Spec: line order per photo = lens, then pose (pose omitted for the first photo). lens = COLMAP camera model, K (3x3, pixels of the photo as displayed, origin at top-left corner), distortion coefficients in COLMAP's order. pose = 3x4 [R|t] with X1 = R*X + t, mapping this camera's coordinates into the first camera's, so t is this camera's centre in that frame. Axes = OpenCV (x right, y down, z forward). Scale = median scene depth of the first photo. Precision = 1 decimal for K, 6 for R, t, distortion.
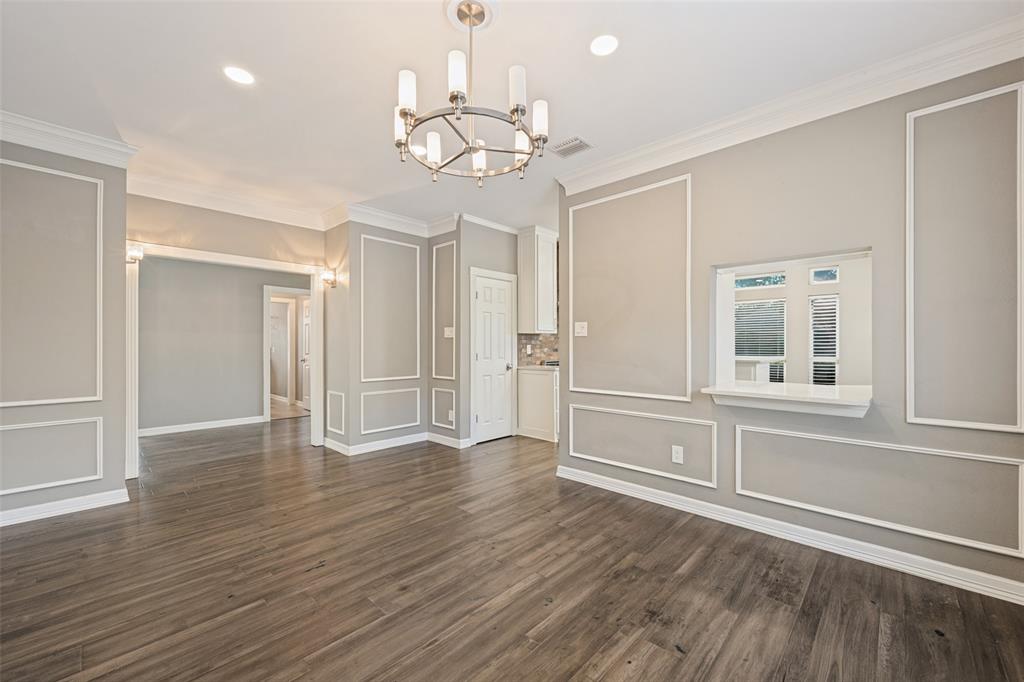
lens RADIAL K [[400.2, 0, 512.0], [0, 400.2, 341.0], [0, 0, 1]] dist [0.000662, 0.000090]
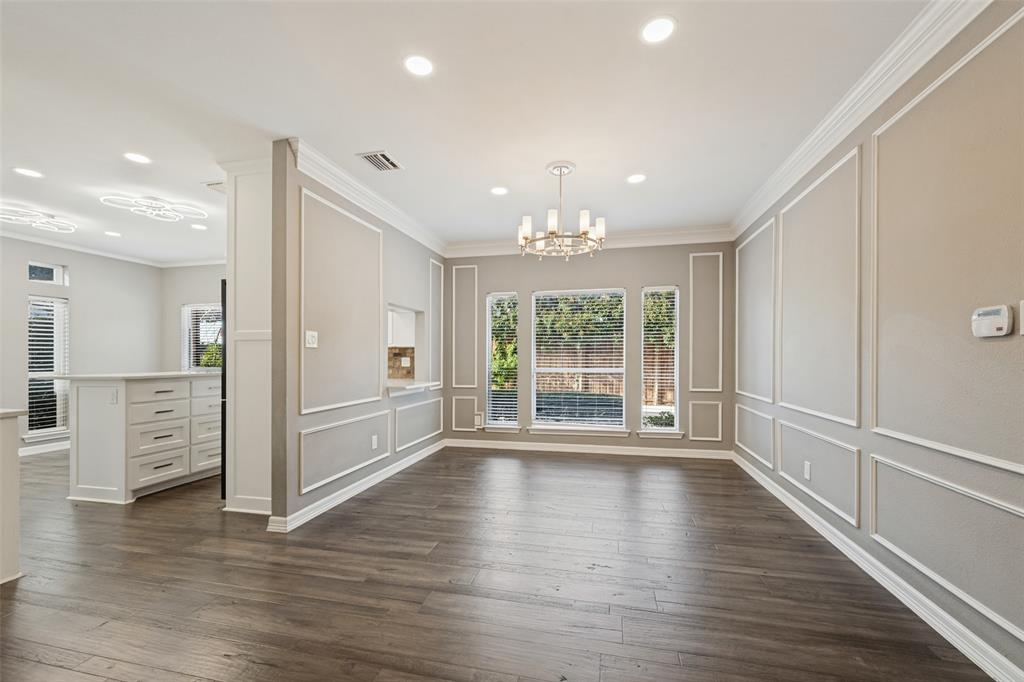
lens RADIAL K [[424.3, 0, 513.6], [0, 424.3, 357.3], [0, 0, 1]] dist [0.000081, 0.000060]
pose [[-0.508199, -0.004955, 0.861225, -0.927054], [-0.006235, 0.999978, 0.002074, 0.003119], [-0.861217, -0.004316, -0.508219, 1.221312]]
